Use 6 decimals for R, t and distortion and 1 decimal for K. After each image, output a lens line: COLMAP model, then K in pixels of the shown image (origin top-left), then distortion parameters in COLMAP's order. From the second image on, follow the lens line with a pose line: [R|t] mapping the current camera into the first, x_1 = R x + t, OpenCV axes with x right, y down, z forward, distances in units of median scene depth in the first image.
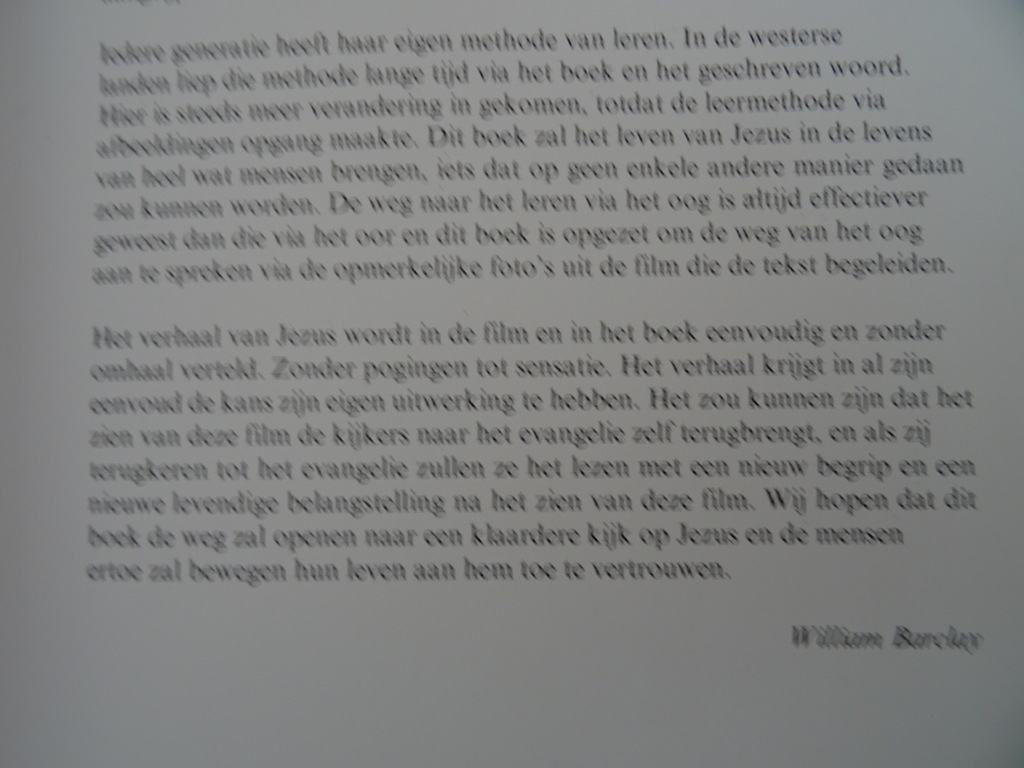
lens RADIAL K [[719.6, 0, 541.8], [0, 719.6, 382.1], [0, 0, 1]] dist [-0.000507, -0.032411]
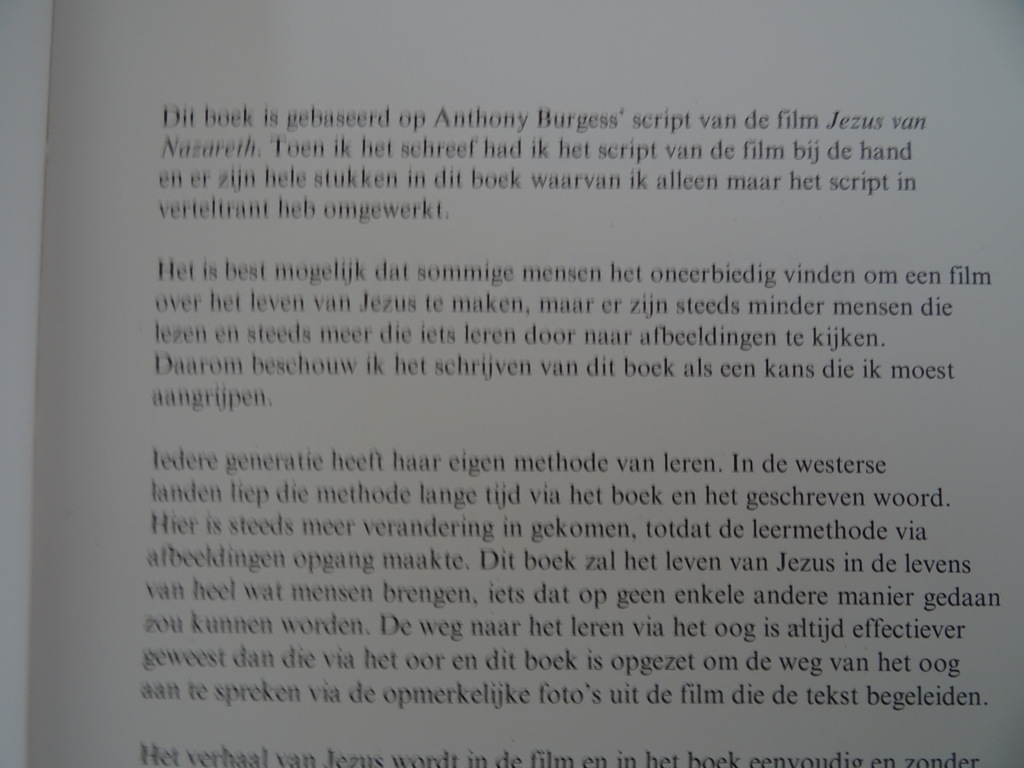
lens RADIAL K [[719.6, 0, 541.8], [0, 719.6, 382.1], [0, 0, 1]] dist [-0.000507, -0.032411]
pose [[0.999521, 0.025571, 0.017421, -0.094720], [-0.024980, 0.999131, -0.033370, -0.559631], [-0.018259, 0.032918, 0.999291, -0.022522]]
